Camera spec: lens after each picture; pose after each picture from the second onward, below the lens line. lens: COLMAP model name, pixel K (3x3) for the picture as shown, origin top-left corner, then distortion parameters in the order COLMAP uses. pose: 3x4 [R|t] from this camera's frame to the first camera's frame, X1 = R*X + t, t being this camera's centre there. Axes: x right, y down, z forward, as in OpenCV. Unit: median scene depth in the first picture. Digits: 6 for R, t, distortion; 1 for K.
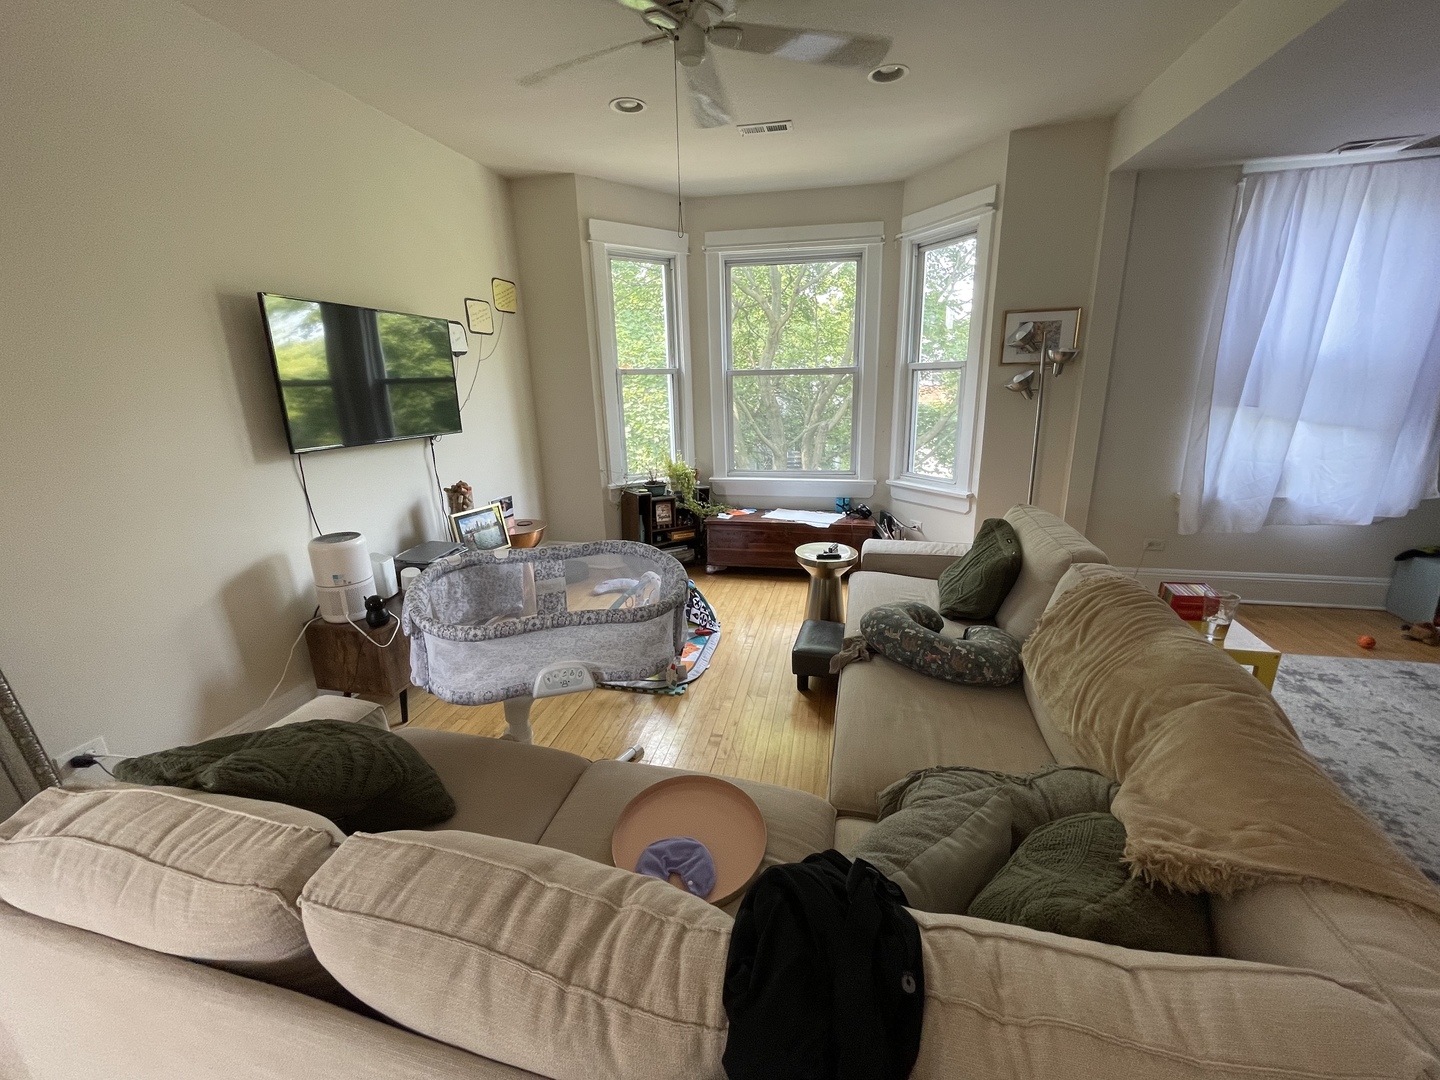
lens RADIAL K [[587.4, 0, 715.5], [0, 587.4, 540.7], [0, 0, 1]] dist [-0.003014, -0.000373]
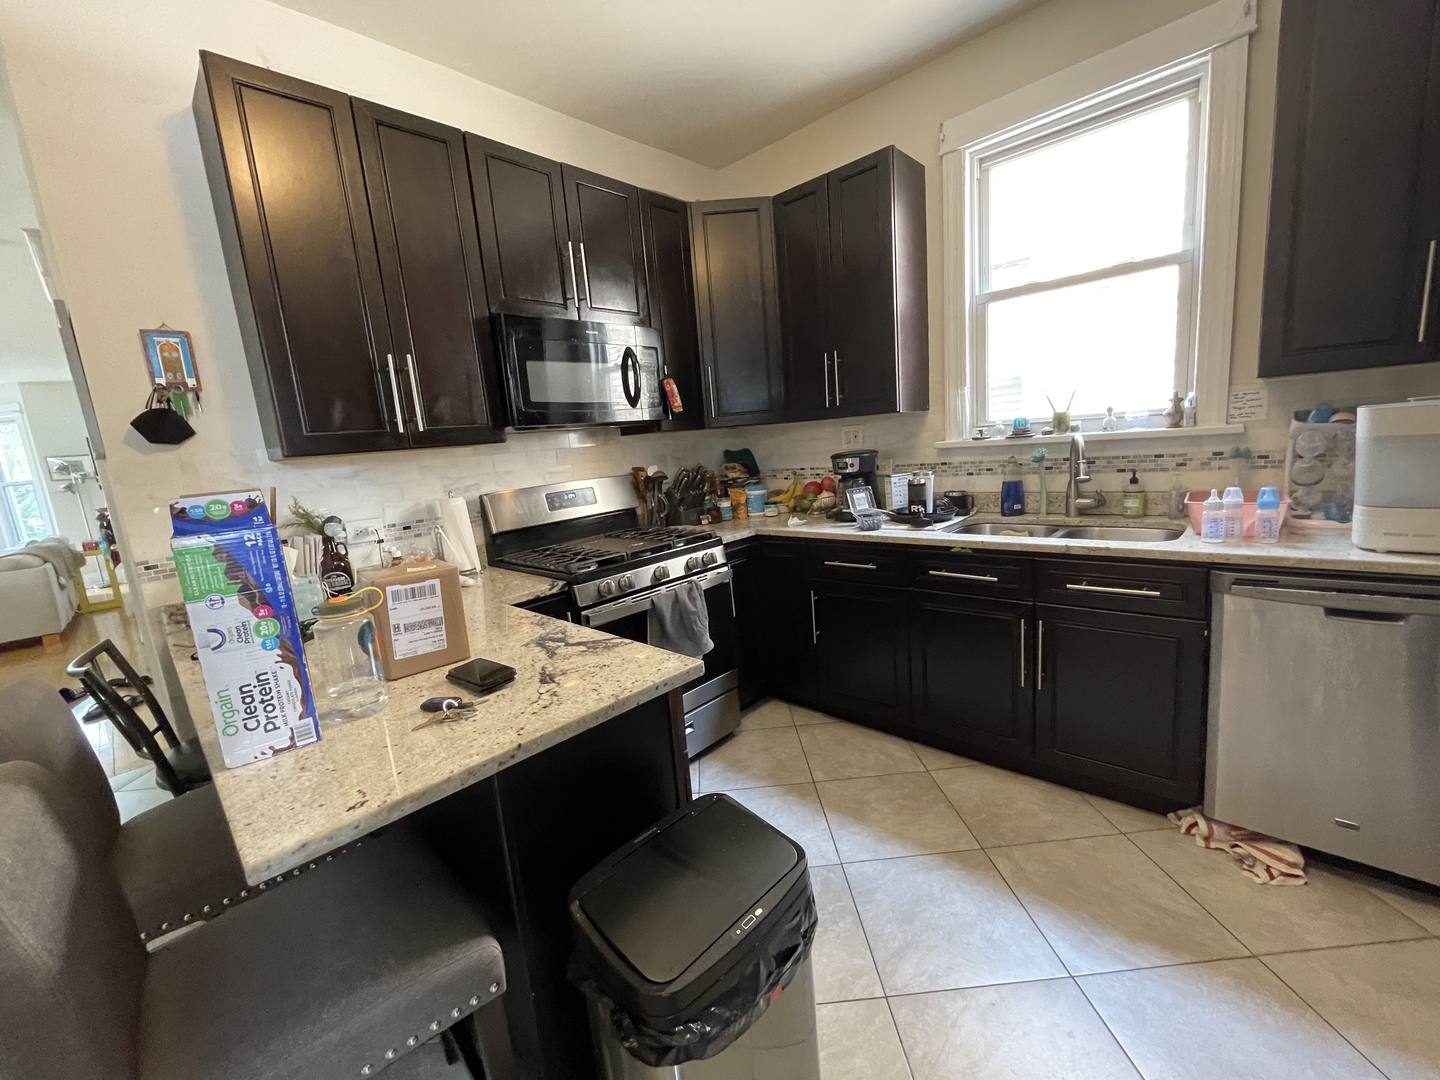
lens RADIAL K [[587.4, 0, 725.9], [0, 587.4, 538.1], [0, 0, 1]] dist [-0.003014, -0.000373]
pose [[0.506073, -0.160583, 0.847410, -0.112970], [0.299994, 0.953940, 0.001614, 0.658762], [-0.808637, 0.253401, 0.530937, -2.150768]]
